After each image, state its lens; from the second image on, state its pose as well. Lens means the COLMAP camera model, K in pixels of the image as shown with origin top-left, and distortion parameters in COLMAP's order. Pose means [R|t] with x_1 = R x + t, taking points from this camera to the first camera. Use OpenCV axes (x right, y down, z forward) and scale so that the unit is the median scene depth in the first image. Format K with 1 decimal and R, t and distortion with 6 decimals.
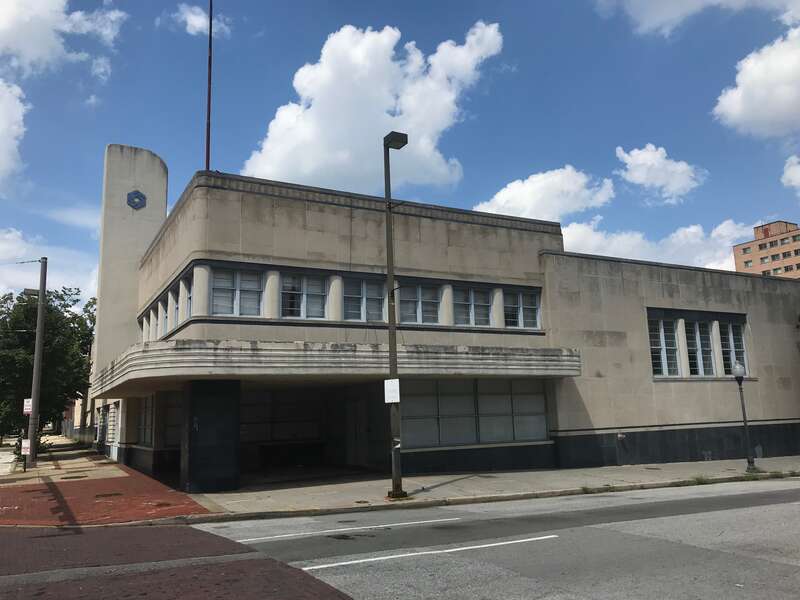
lens RADIAL K [[667.0, 0, 400.0], [0, 667.0, 300.0], [0, 0, 1]] dist [-0.006323, -0.002601]
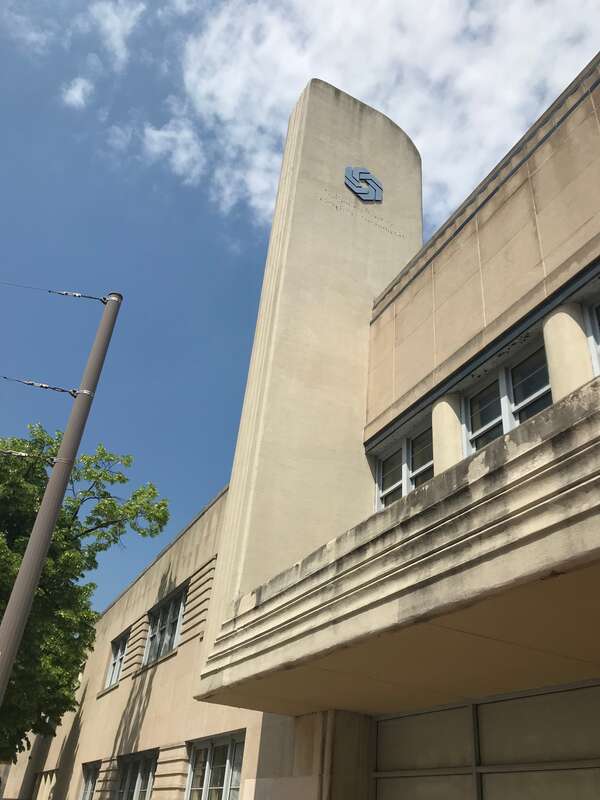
lens RADIAL K [[667.0, 0, 300.0], [0, 667.0, 400.0], [0, 0, 1]] dist [-0.006323, -0.002601]
pose [[0.993215, 0.073578, -0.090056, -0.386905], [-0.103245, 0.914290, -0.391680, 0.130645], [0.053518, 0.398320, 0.915684, 0.676861]]
